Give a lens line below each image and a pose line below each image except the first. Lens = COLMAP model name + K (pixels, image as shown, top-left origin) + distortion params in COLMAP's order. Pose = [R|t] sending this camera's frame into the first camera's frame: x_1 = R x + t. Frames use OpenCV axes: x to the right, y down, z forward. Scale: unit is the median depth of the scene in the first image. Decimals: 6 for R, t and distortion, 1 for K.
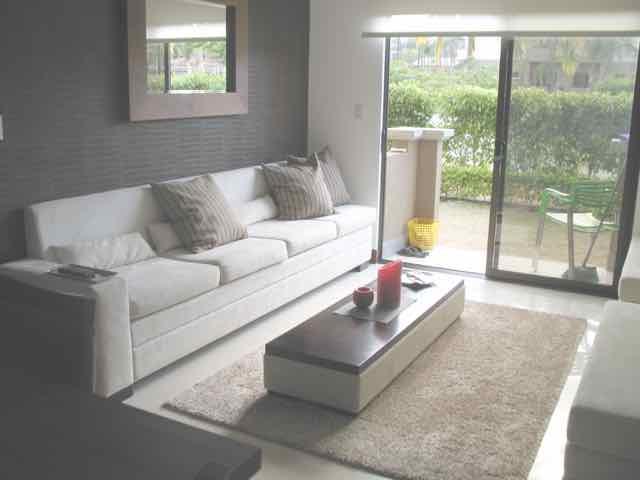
lens RADIAL K [[657.9, 0, 320.0], [0, 657.9, 240.0], [0, 0, 1]] dist [-0.183657, 0.186942]
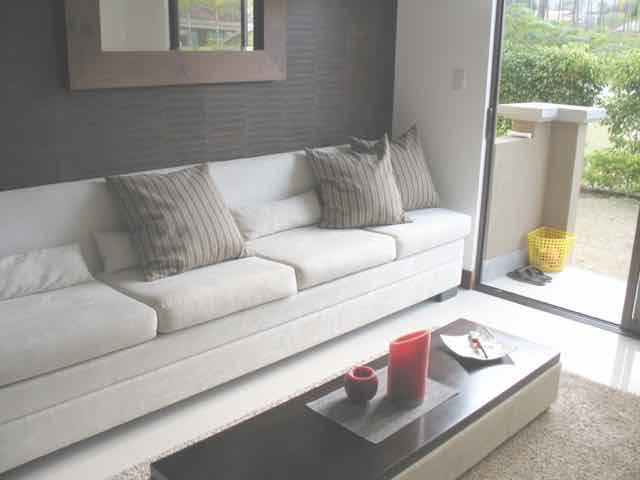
lens RADIAL K [[657.9, 0, 320.0], [0, 657.9, 240.0], [0, 0, 1]] dist [-0.183657, 0.186942]
pose [[0.958906, 0.081051, -0.271900, 0.134204], [-0.066518, 0.995841, 0.062261, -0.060971], [0.275816, -0.041616, 0.960309, 0.294990]]
